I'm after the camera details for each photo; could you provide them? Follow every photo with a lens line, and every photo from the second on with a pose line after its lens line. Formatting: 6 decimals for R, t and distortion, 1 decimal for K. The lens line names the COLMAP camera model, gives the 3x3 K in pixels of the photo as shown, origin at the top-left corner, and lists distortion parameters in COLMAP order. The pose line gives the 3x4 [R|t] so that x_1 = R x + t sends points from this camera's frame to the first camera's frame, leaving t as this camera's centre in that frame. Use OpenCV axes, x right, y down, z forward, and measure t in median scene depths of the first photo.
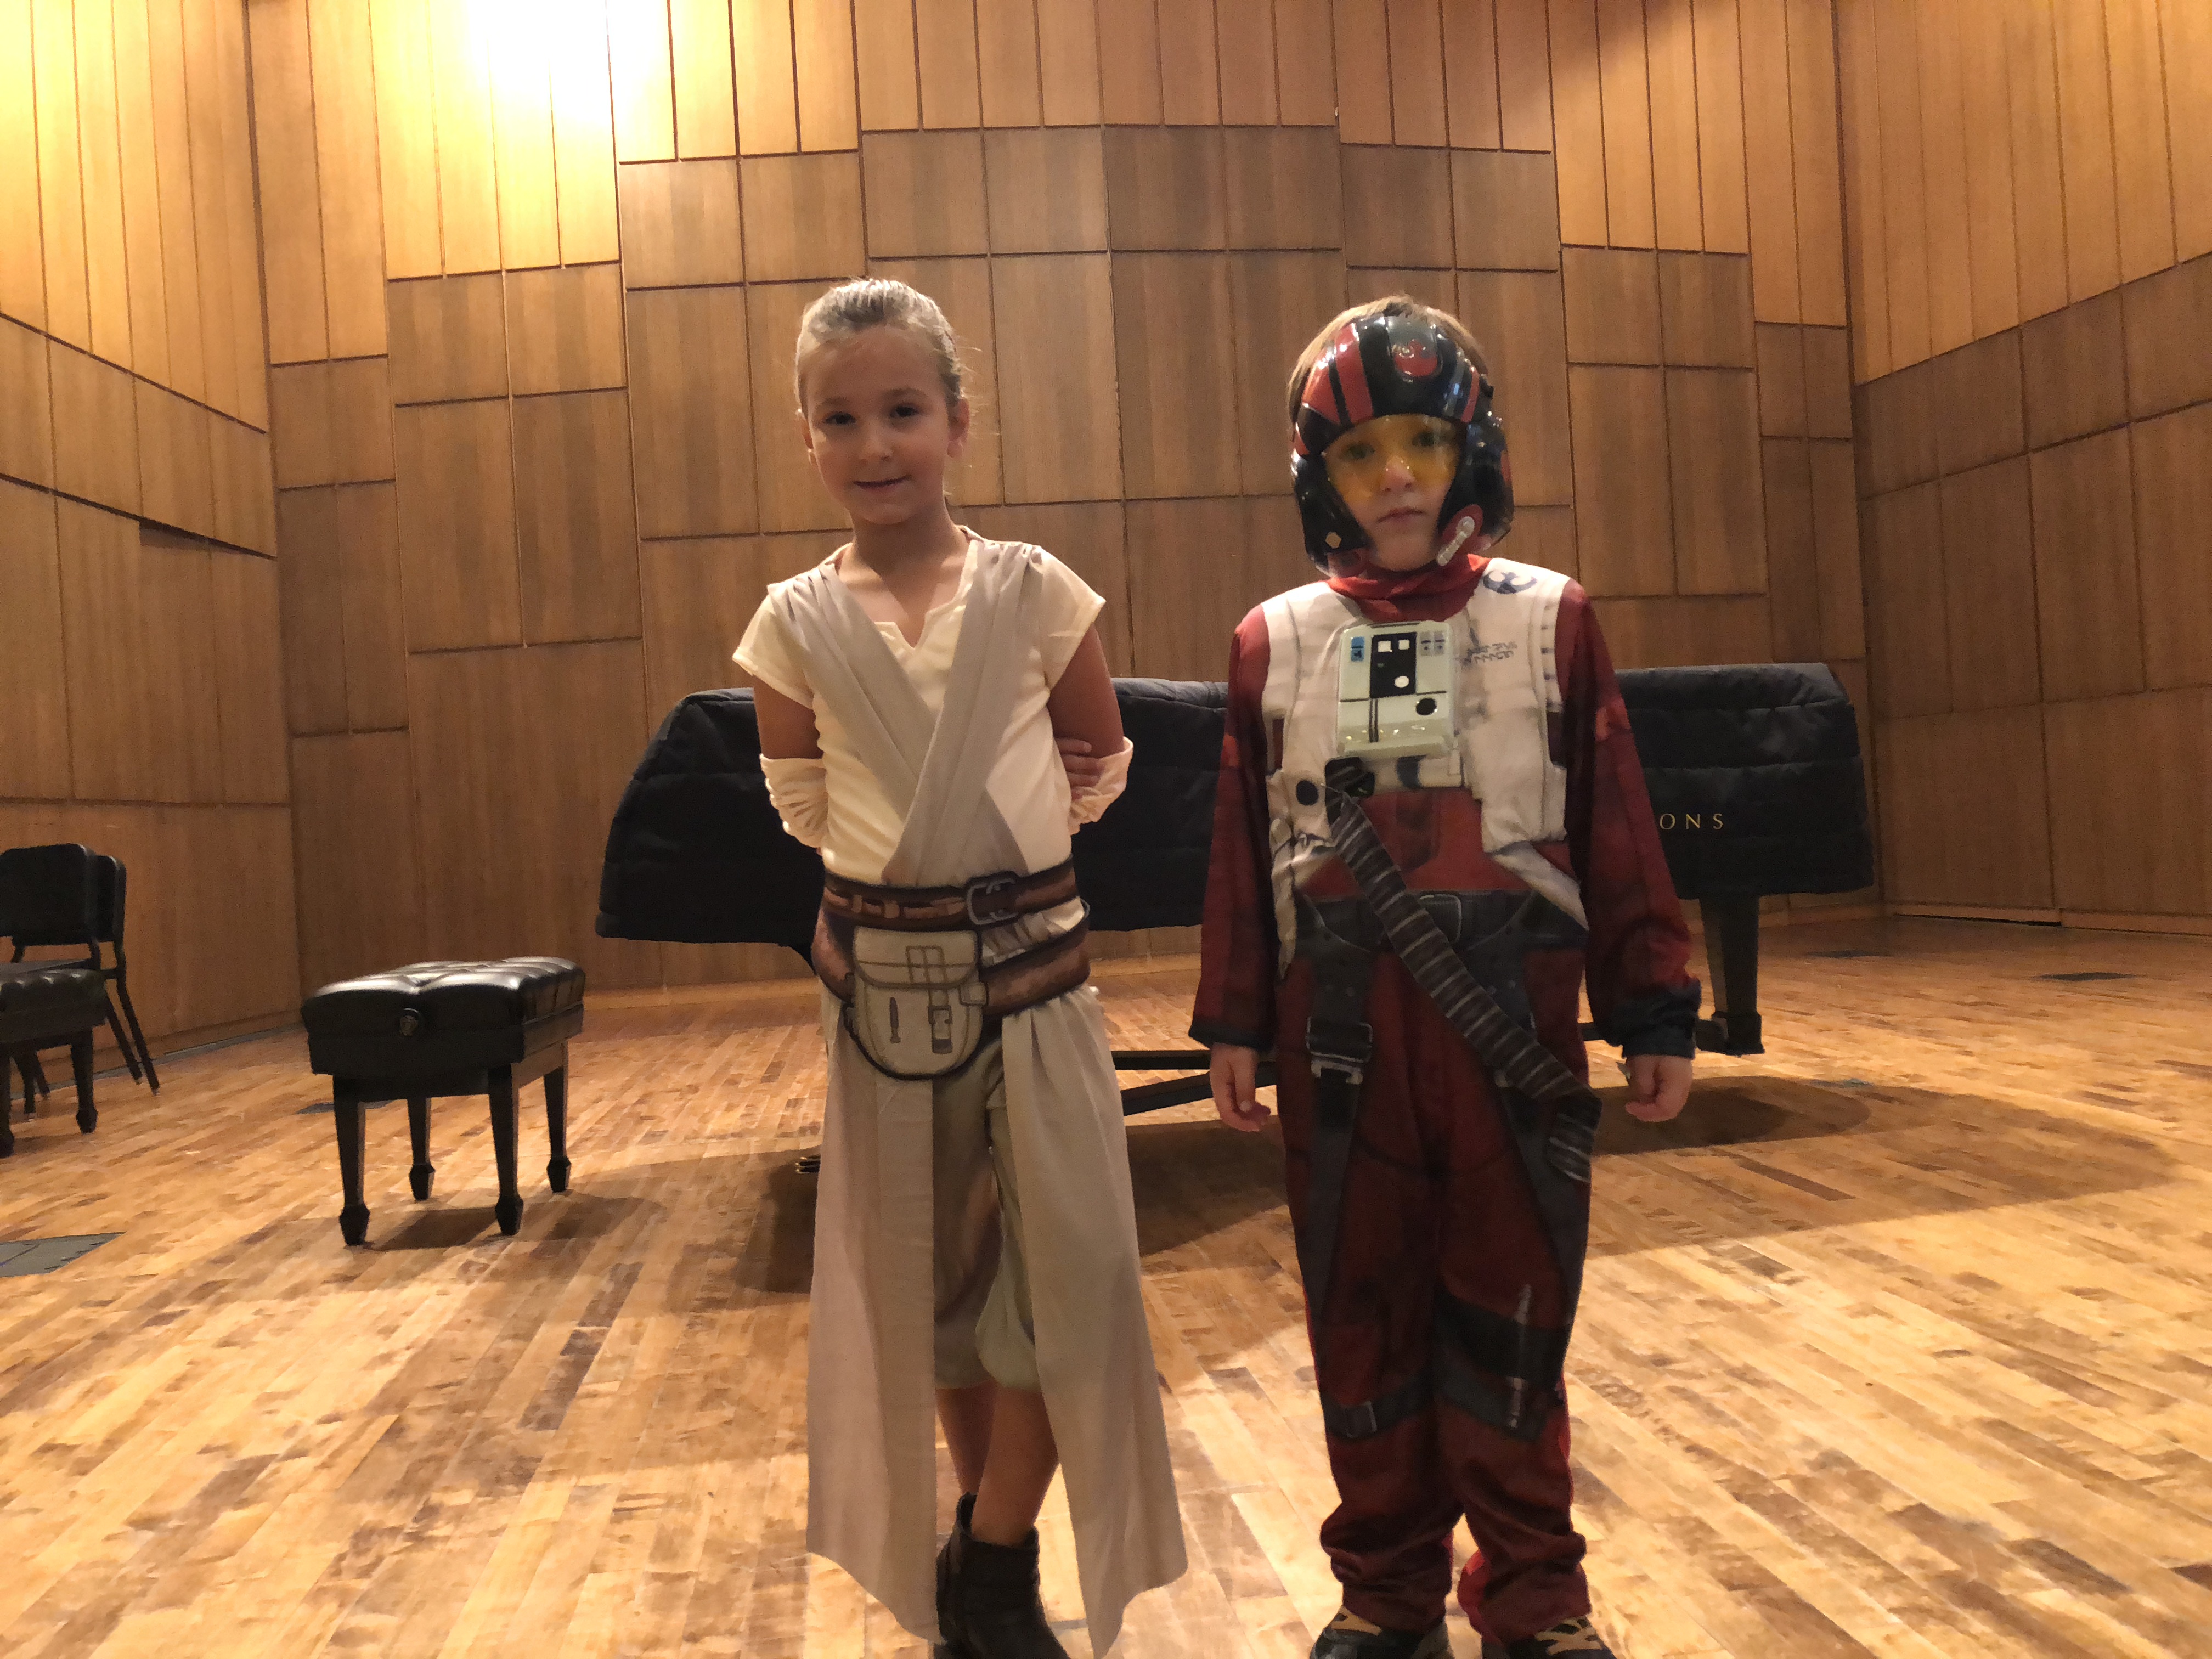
lens RADIAL K [[1800.2, 0, 1085.3], [0, 1800.2, 830.7], [0, 0, 1]] dist [-0.008619, 0.011241]
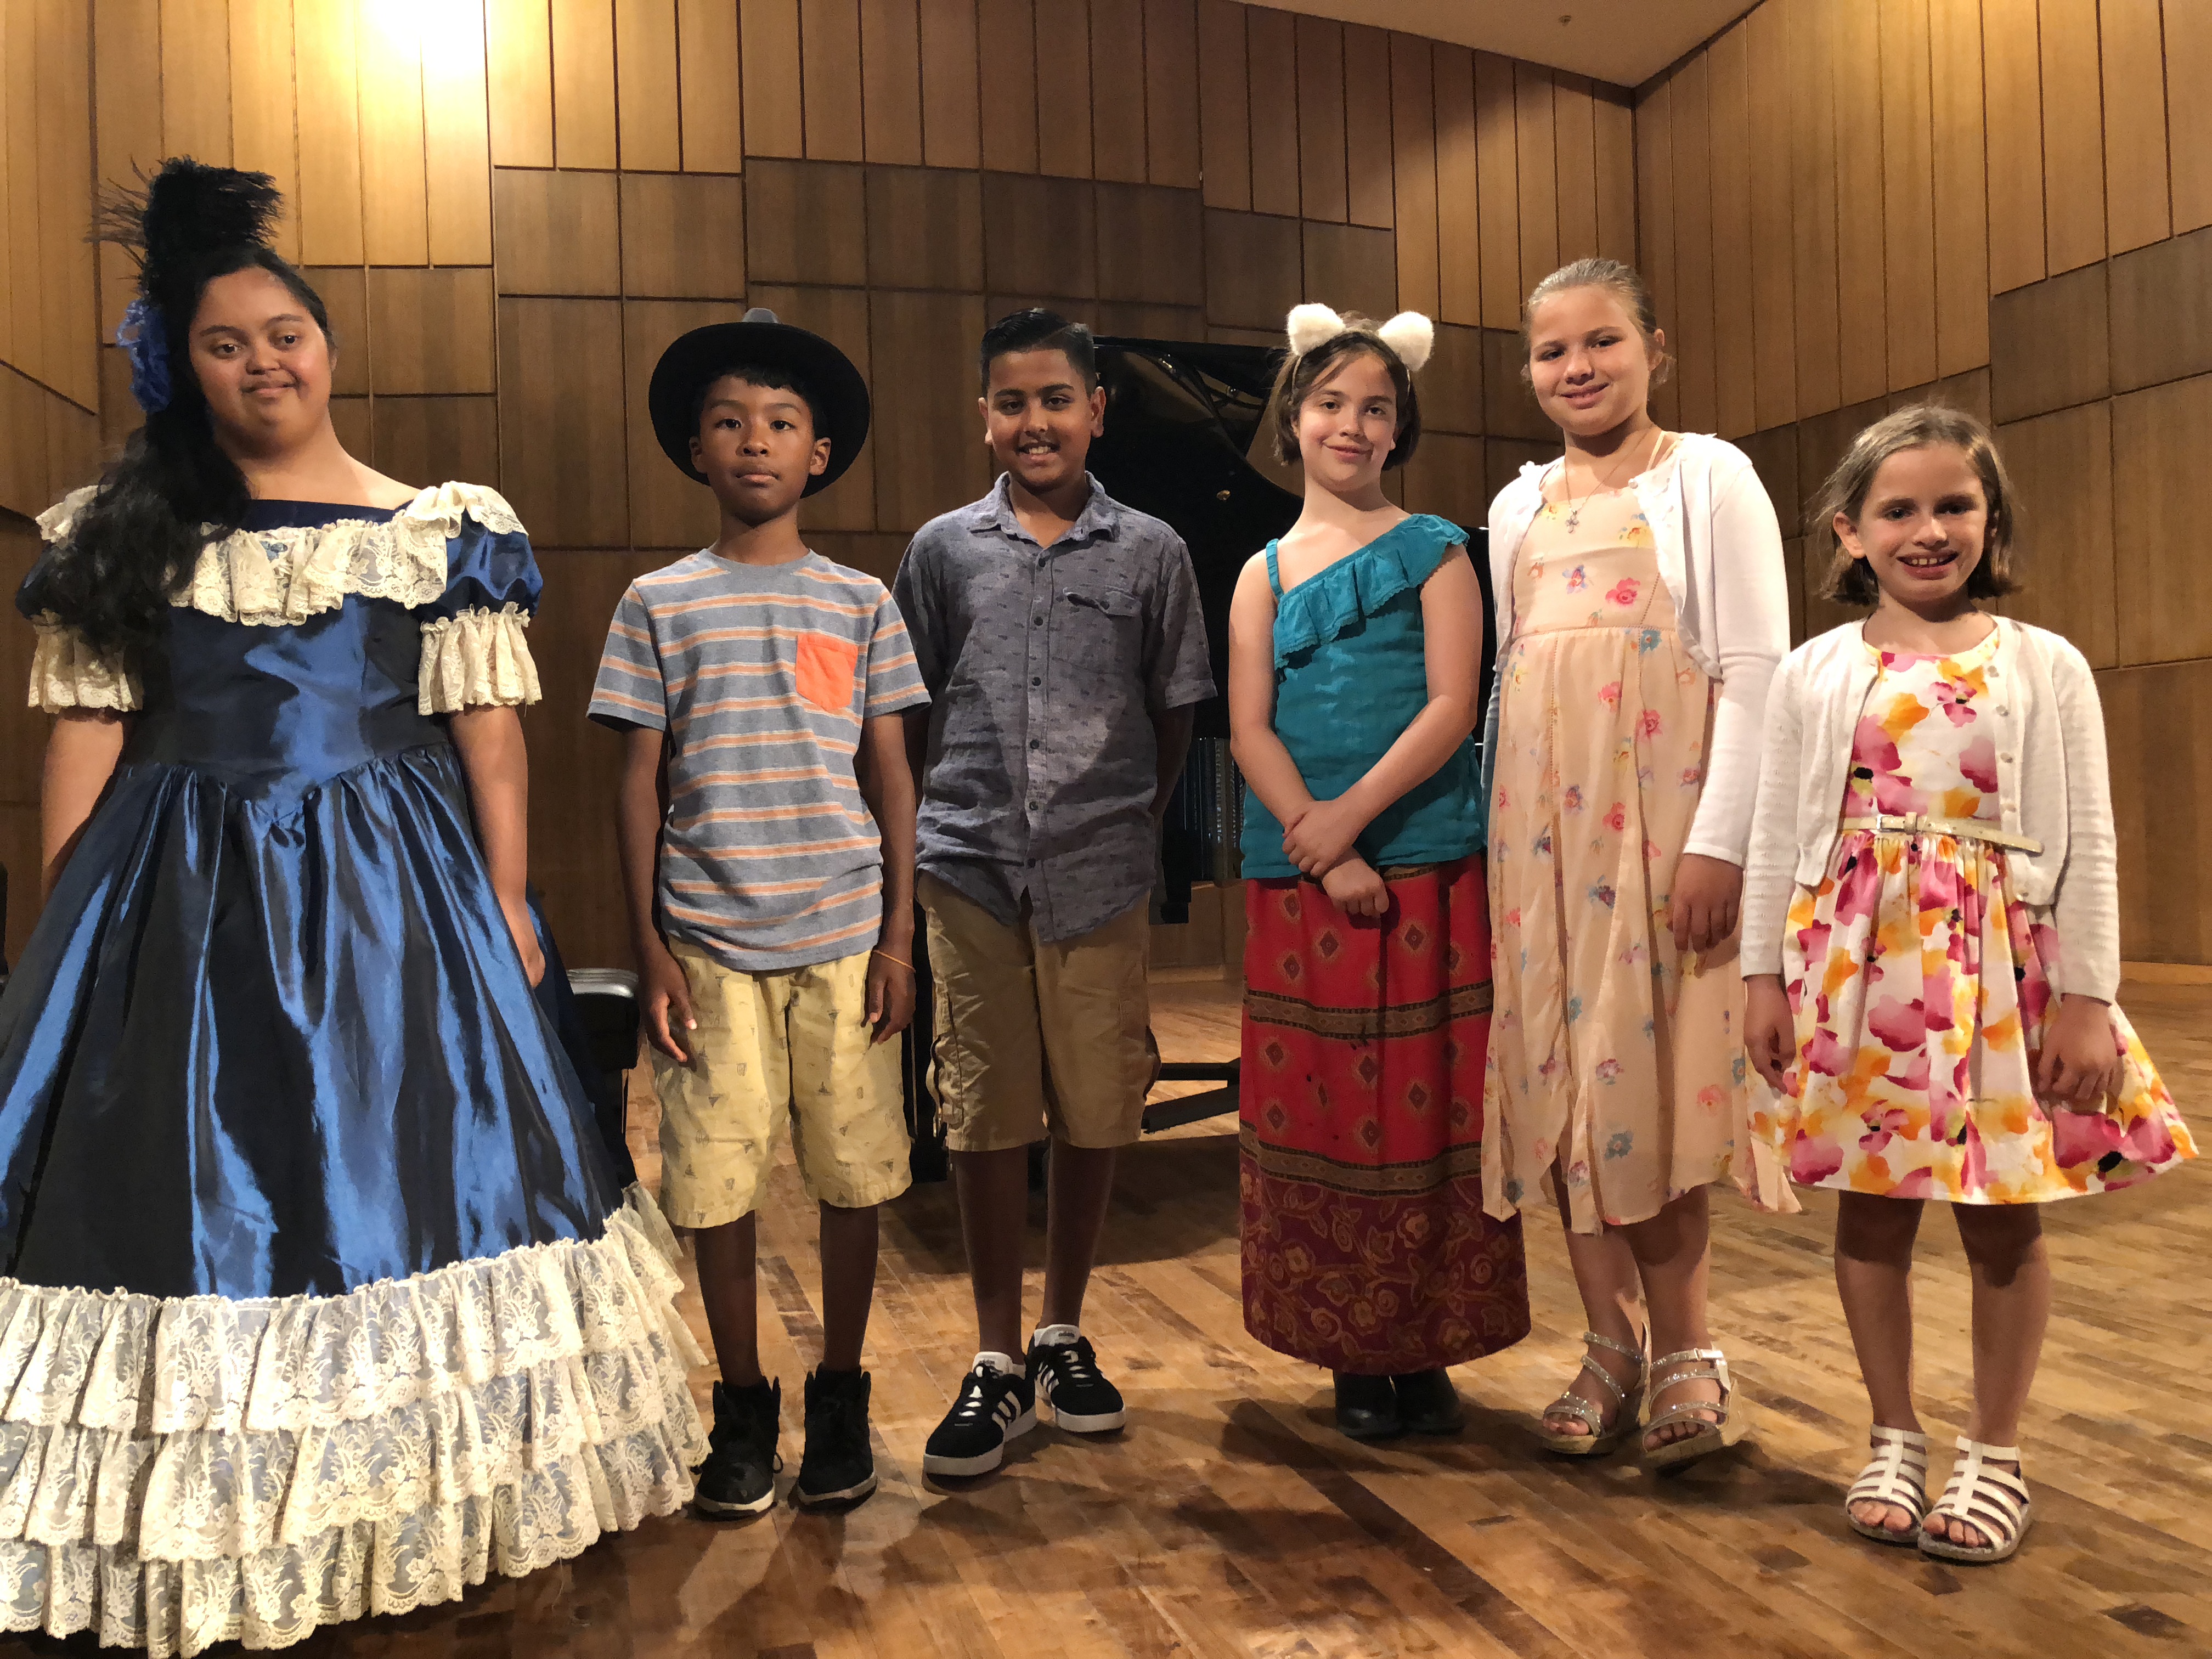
lens RADIAL K [[1800.2, 0, 1101.1], [0, 1800.2, 840.6], [0, 0, 1]] dist [-0.008619, 0.011241]
pose [[0.986734, 0.026445, 0.160176, -0.105275], [-0.025295, 0.999638, -0.009211, -0.000464], [-0.160362, 0.005037, 0.987045, -0.036706]]
